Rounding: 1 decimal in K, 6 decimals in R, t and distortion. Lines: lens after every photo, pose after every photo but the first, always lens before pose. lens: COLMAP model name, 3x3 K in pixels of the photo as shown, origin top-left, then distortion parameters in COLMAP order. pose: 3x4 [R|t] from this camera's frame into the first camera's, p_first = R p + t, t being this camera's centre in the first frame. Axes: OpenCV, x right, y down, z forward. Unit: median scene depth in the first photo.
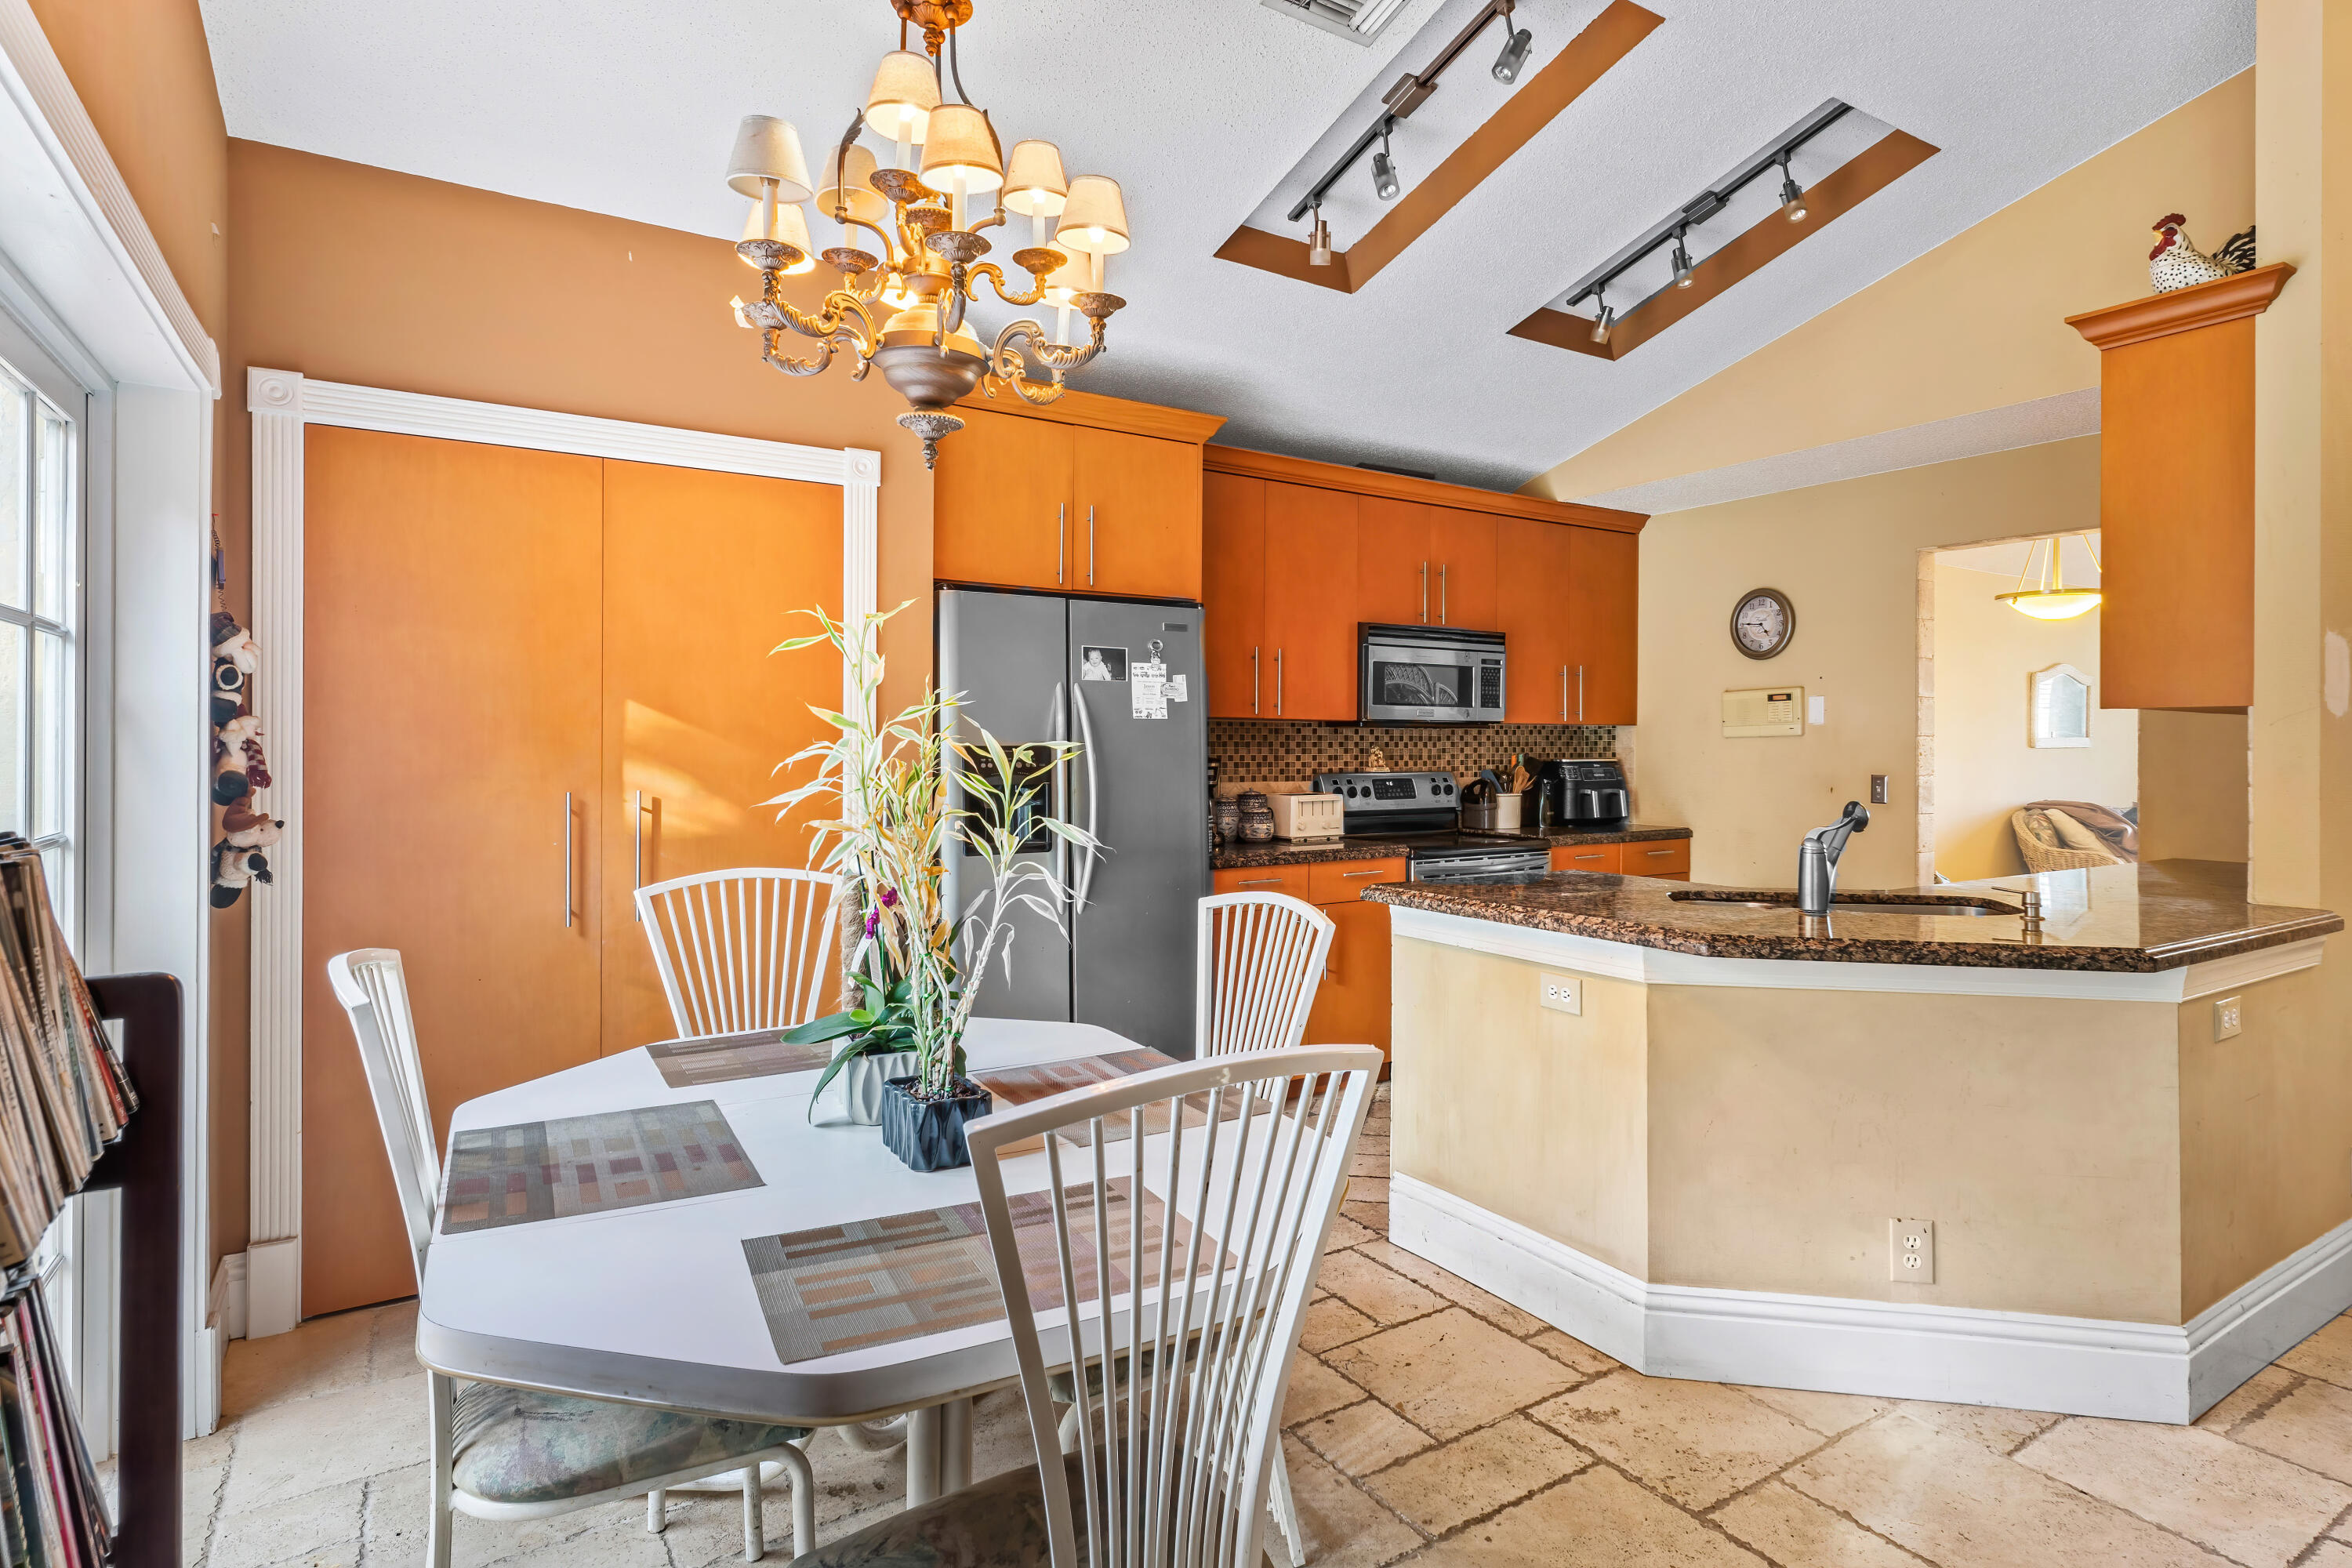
lens RADIAL K [[1254.2, 0, 1287.6], [0, 1254.2, 729.2], [0, 0, 1]] dist [-0.001592, 0.000120]
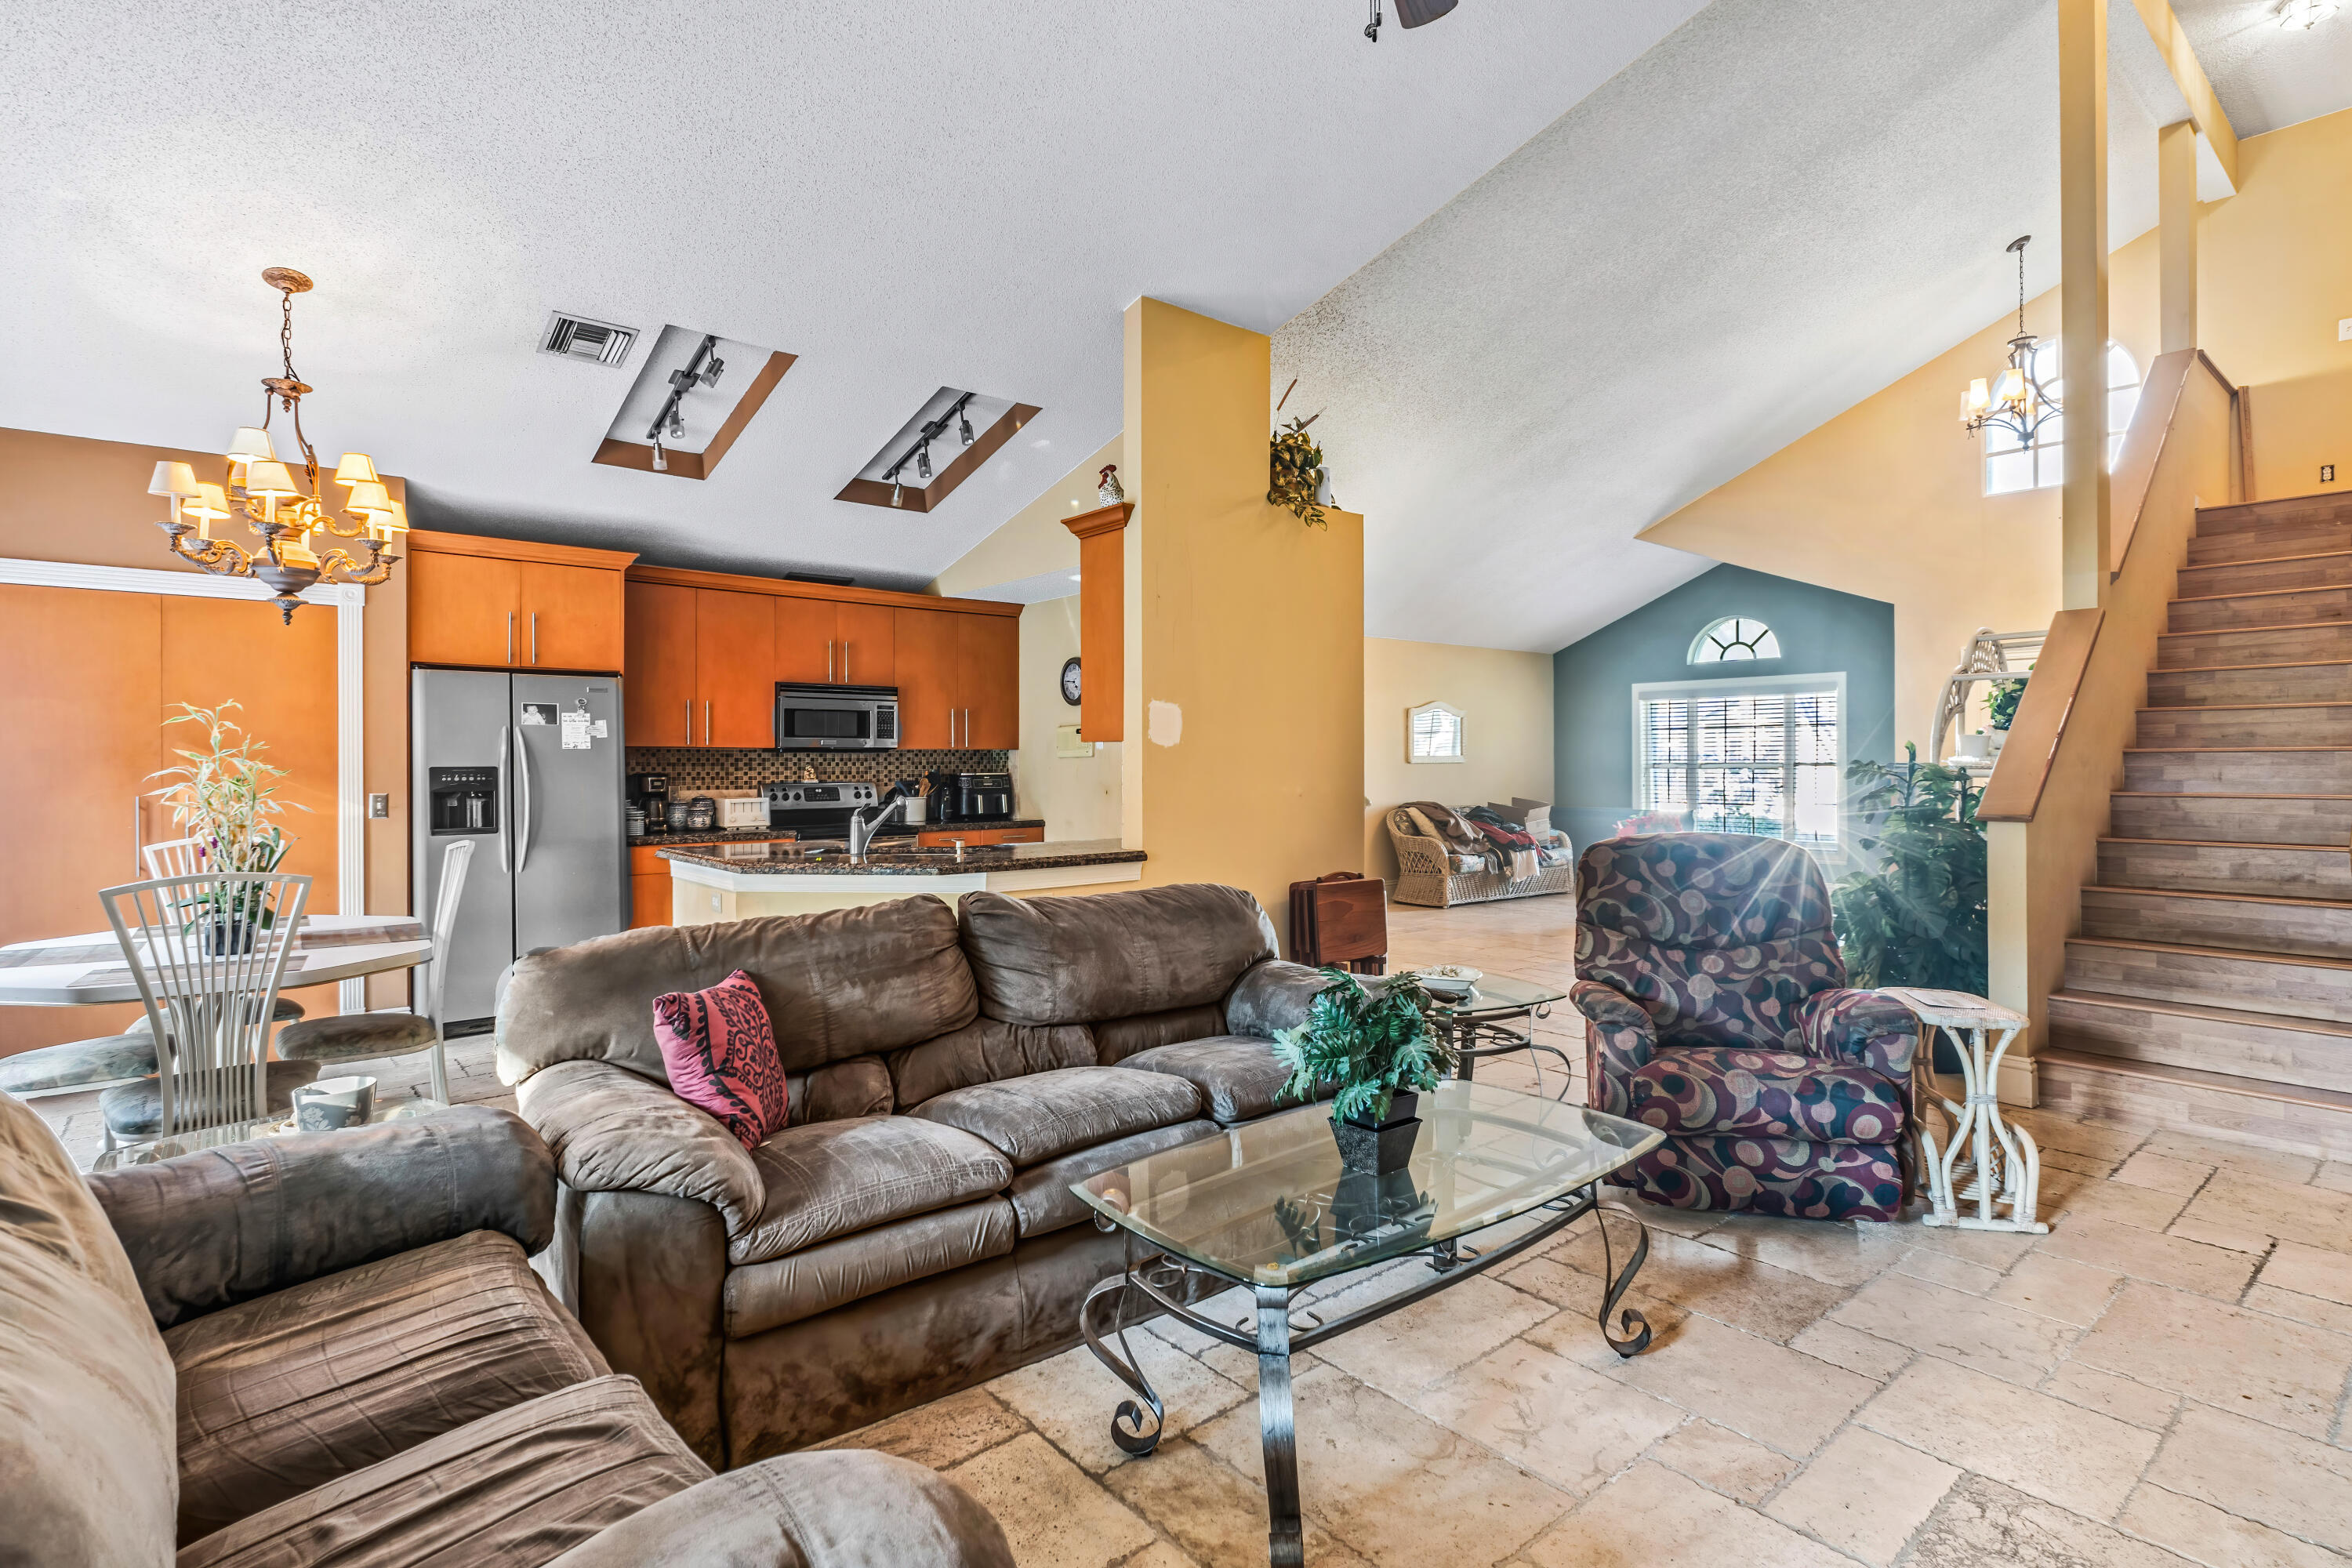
lens RADIAL K [[1147.2, 0, 1178.0], [0, 1147.2, 744.7], [0, 0, 1]] dist [0.000928, 0.000625]
pose [[0.995497, -0.004810, 0.094670, 0.394951], [0.005162, 0.999981, -0.003475, -0.003657], [-0.094651, 0.003948, 0.995503, -0.389206]]
